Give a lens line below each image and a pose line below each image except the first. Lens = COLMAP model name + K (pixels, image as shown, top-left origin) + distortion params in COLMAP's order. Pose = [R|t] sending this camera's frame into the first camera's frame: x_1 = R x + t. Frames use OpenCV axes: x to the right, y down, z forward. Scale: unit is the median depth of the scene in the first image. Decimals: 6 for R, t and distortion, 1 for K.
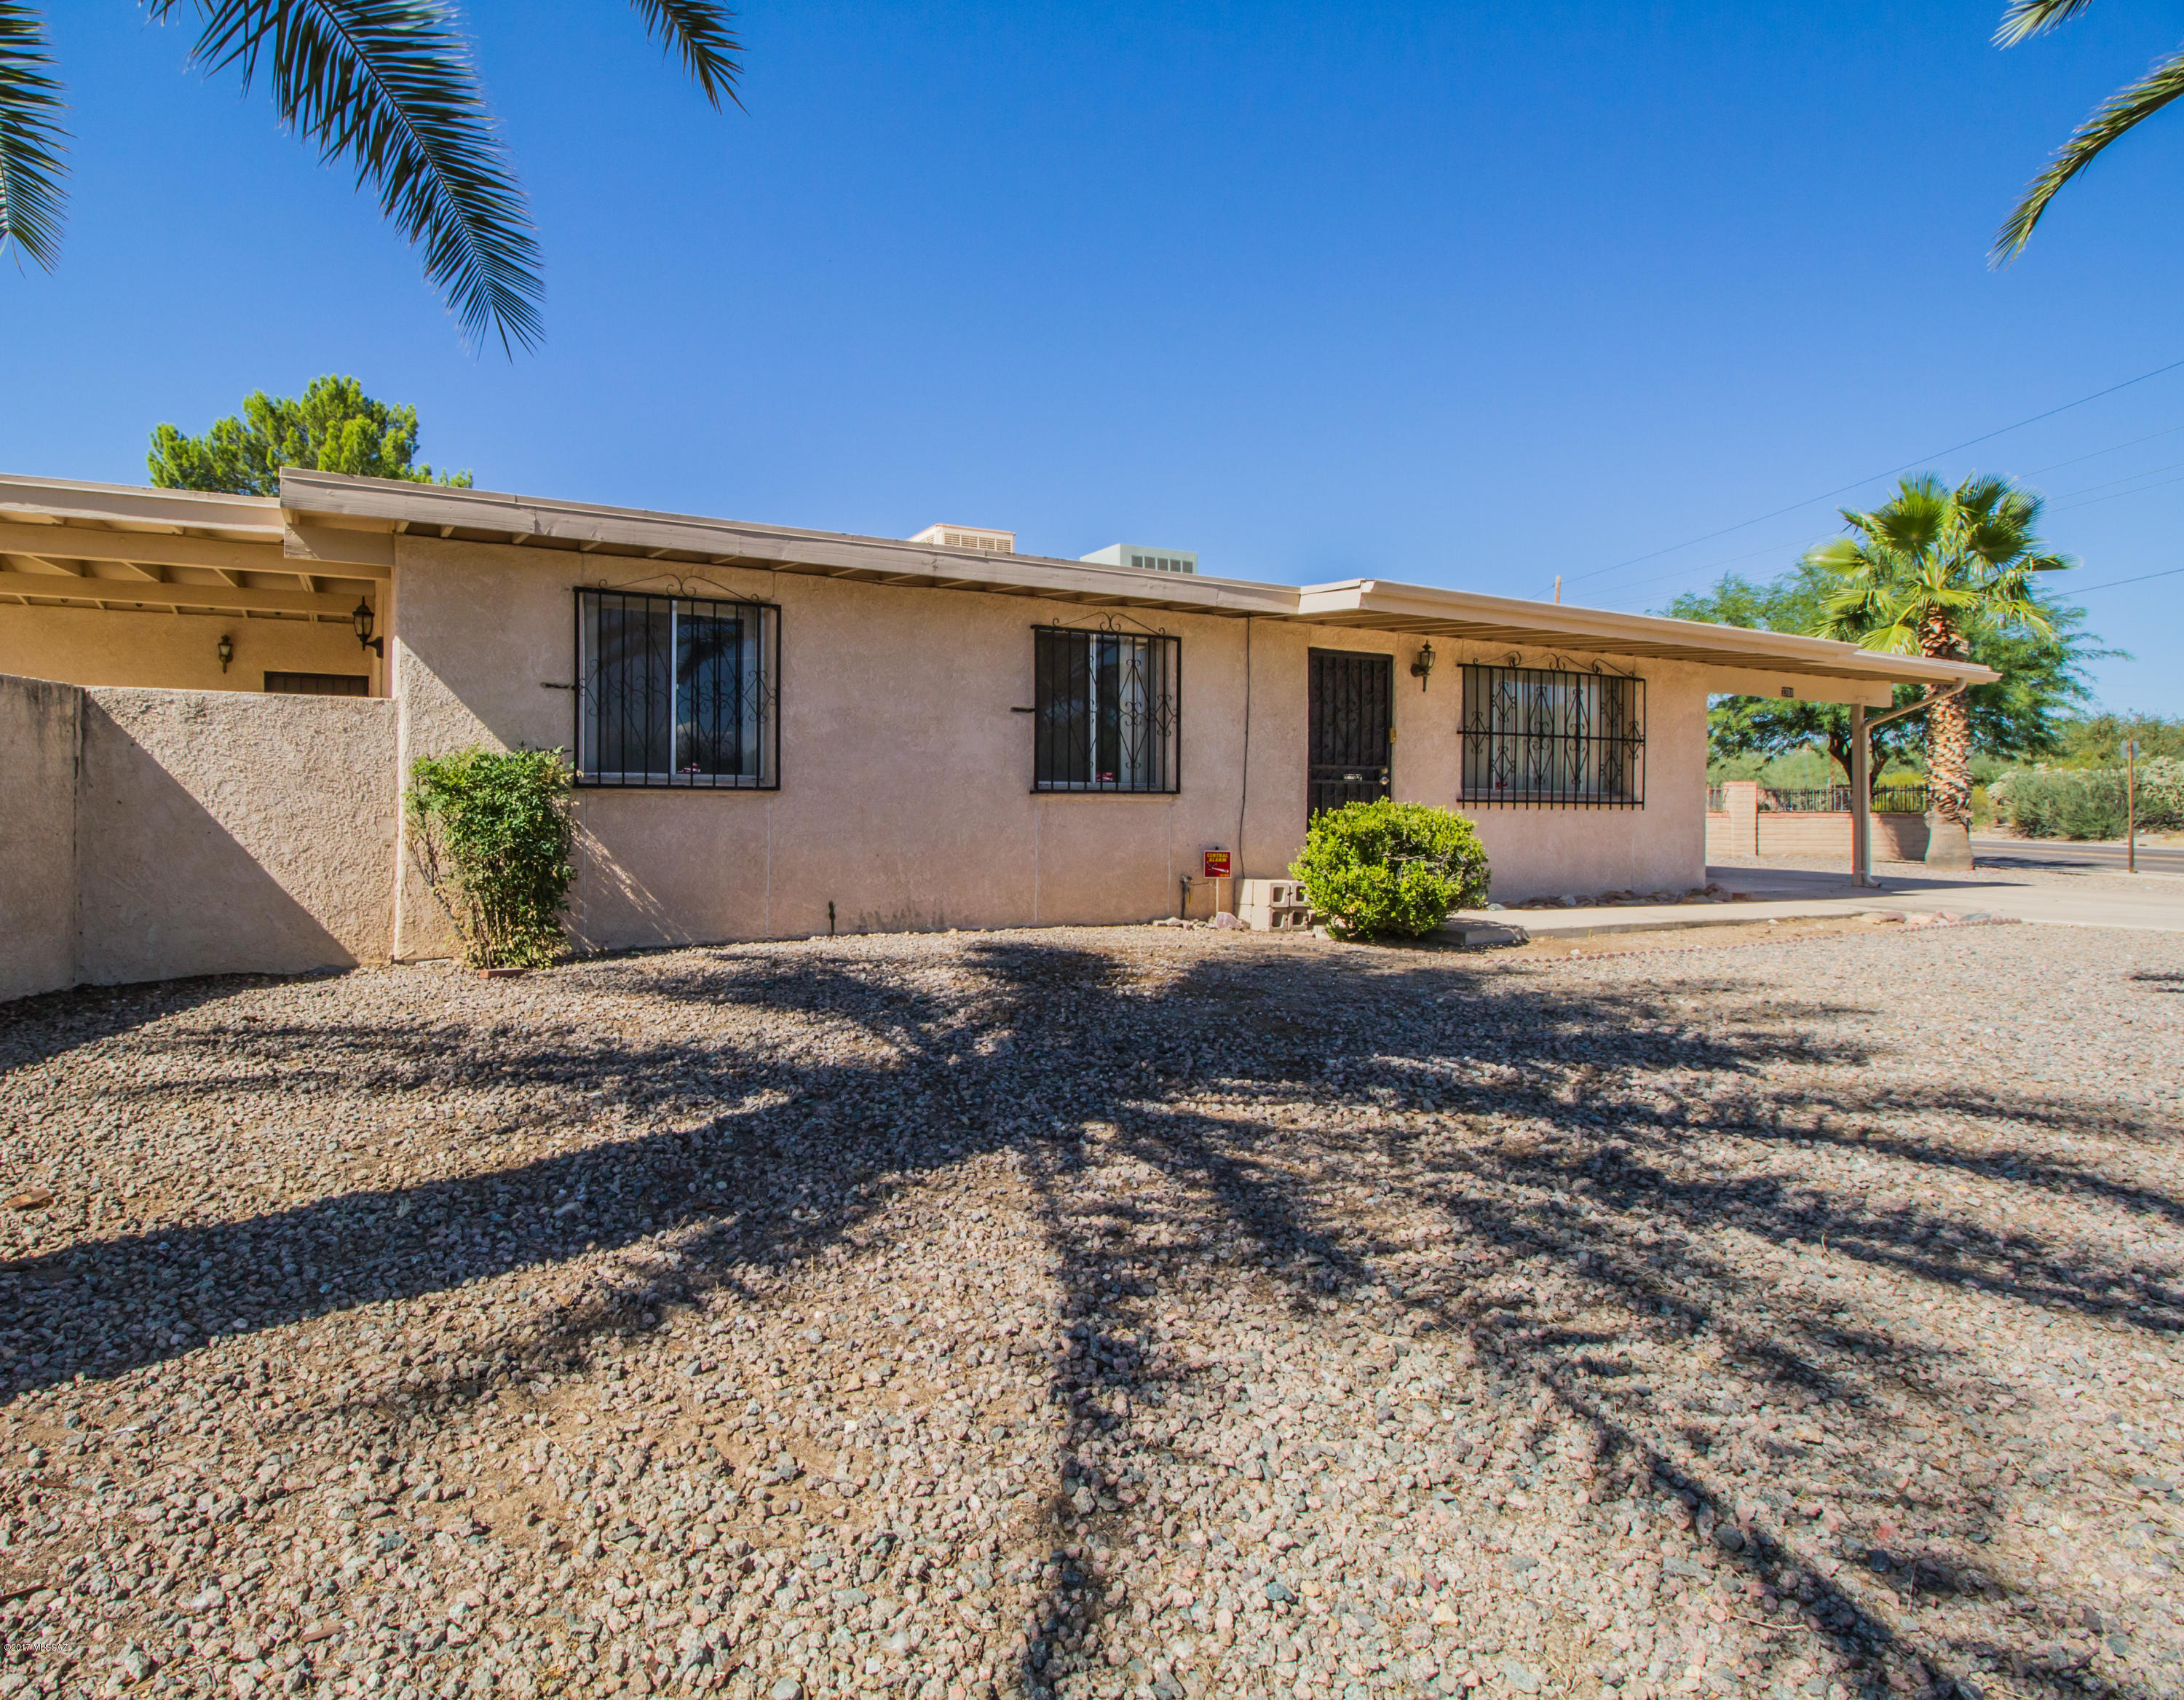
lens RADIAL K [[1279.7, 0, 896.6], [0, 1279.7, 810.3], [0, 0, 1]] dist [-0.001670, -0.001549]
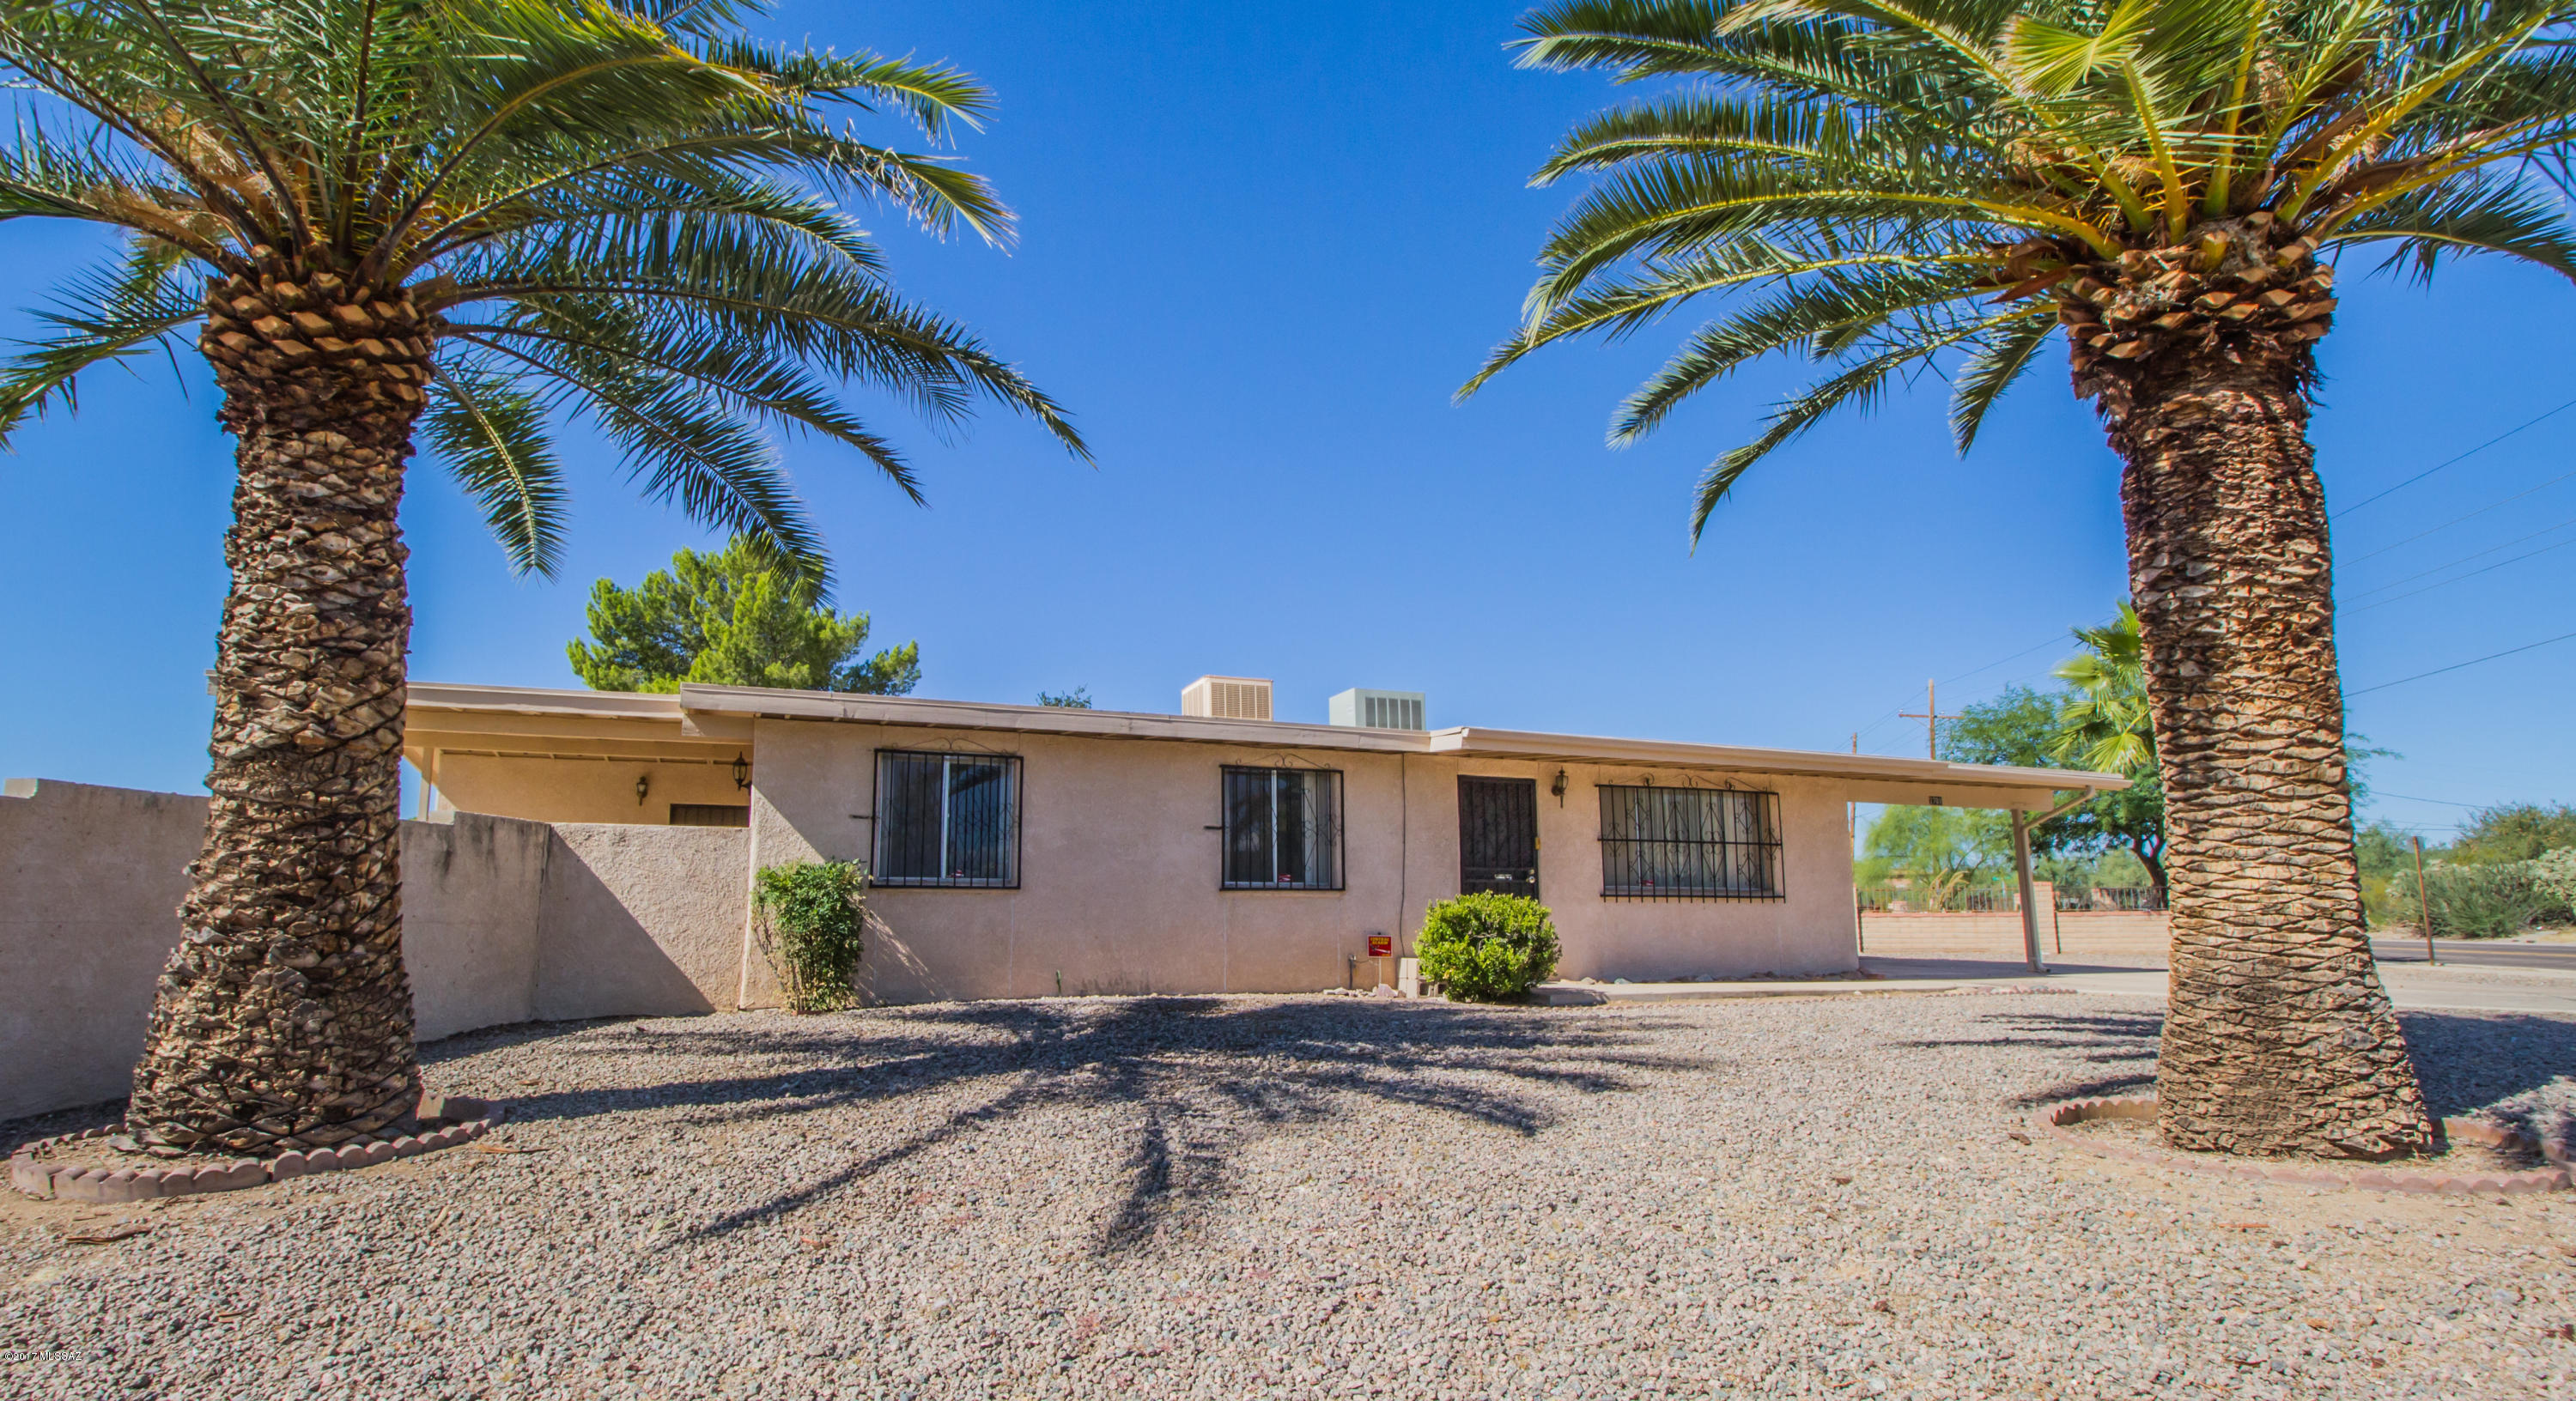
lens RADIAL K [[1352.8, 0, 1228.7], [0, 1352.8, 706.4], [0, 0, 1]] dist [-0.013063, -0.000648]
pose [[0.997232, -0.021487, -0.071175, 0.219752], [0.009515, 0.986340, -0.164446, 0.029105], [0.073737, 0.163313, 0.983815, -0.413962]]
